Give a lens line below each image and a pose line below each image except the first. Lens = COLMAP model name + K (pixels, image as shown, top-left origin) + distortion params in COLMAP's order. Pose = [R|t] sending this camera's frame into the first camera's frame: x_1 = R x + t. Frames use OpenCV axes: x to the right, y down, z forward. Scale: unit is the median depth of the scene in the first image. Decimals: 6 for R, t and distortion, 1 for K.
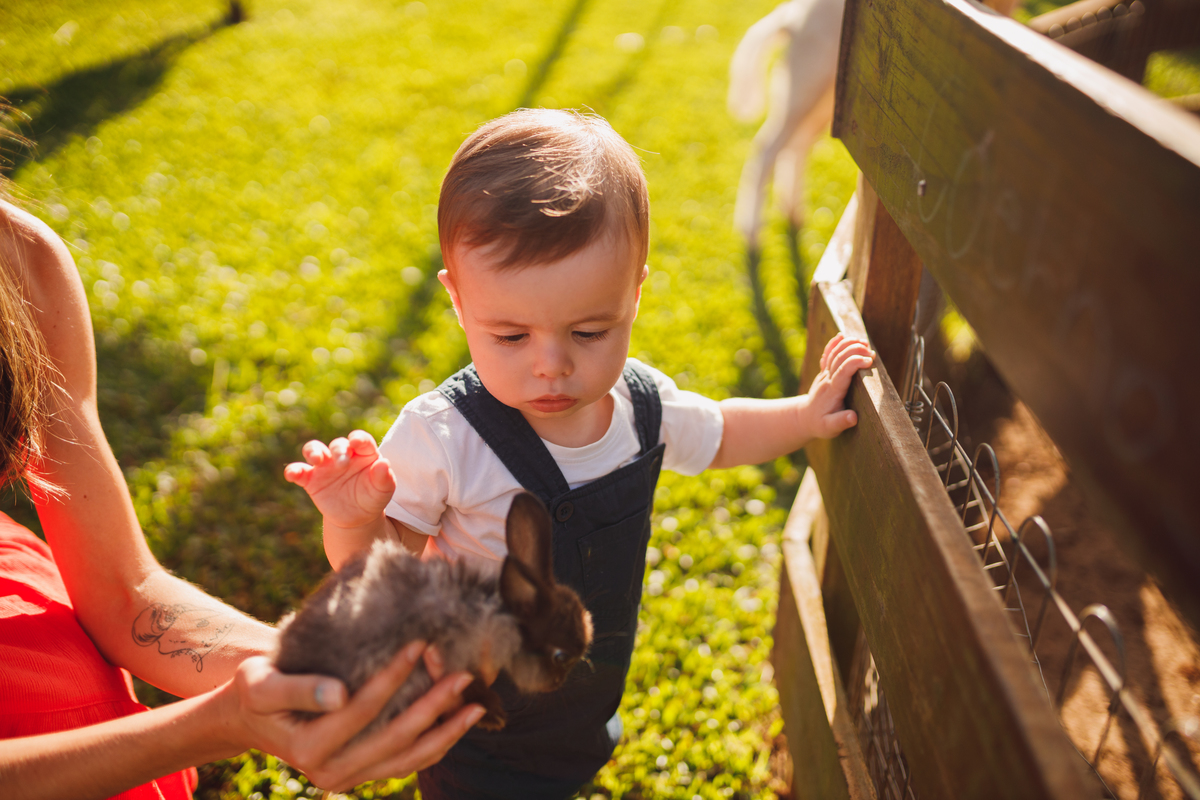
lens RADIAL K [[1144.0, 0, 608.7], [0, 1144.0, 398.3], [0, 0, 1]] dist [-0.072985, 0.100672]
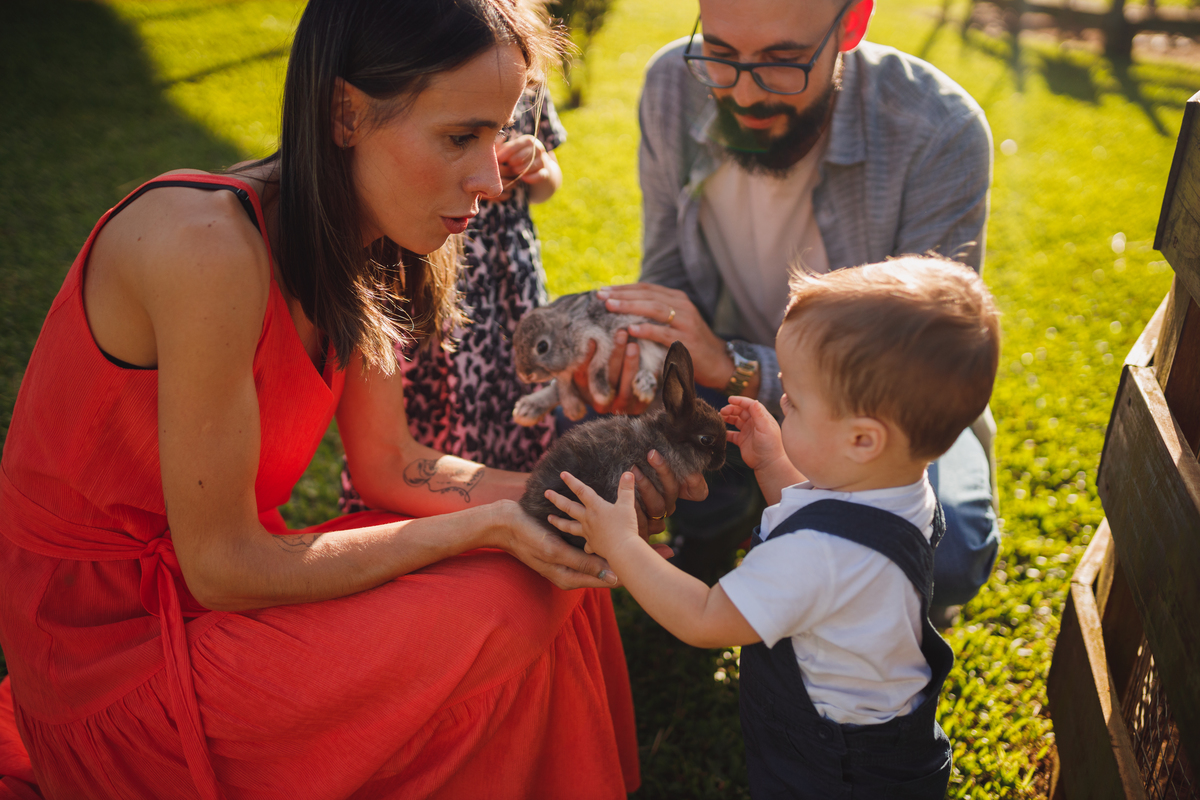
lens RADIAL K [[1144.0, 0, 608.7], [0, 1144.0, 398.3], [0, 0, 1]] dist [-0.072985, 0.100672]
pose [[0.970180, 0.112463, -0.214714, -0.070774], [-0.128660, 0.989688, -0.062968, 0.062597], [0.205418, 0.088715, 0.974645, -0.225624]]
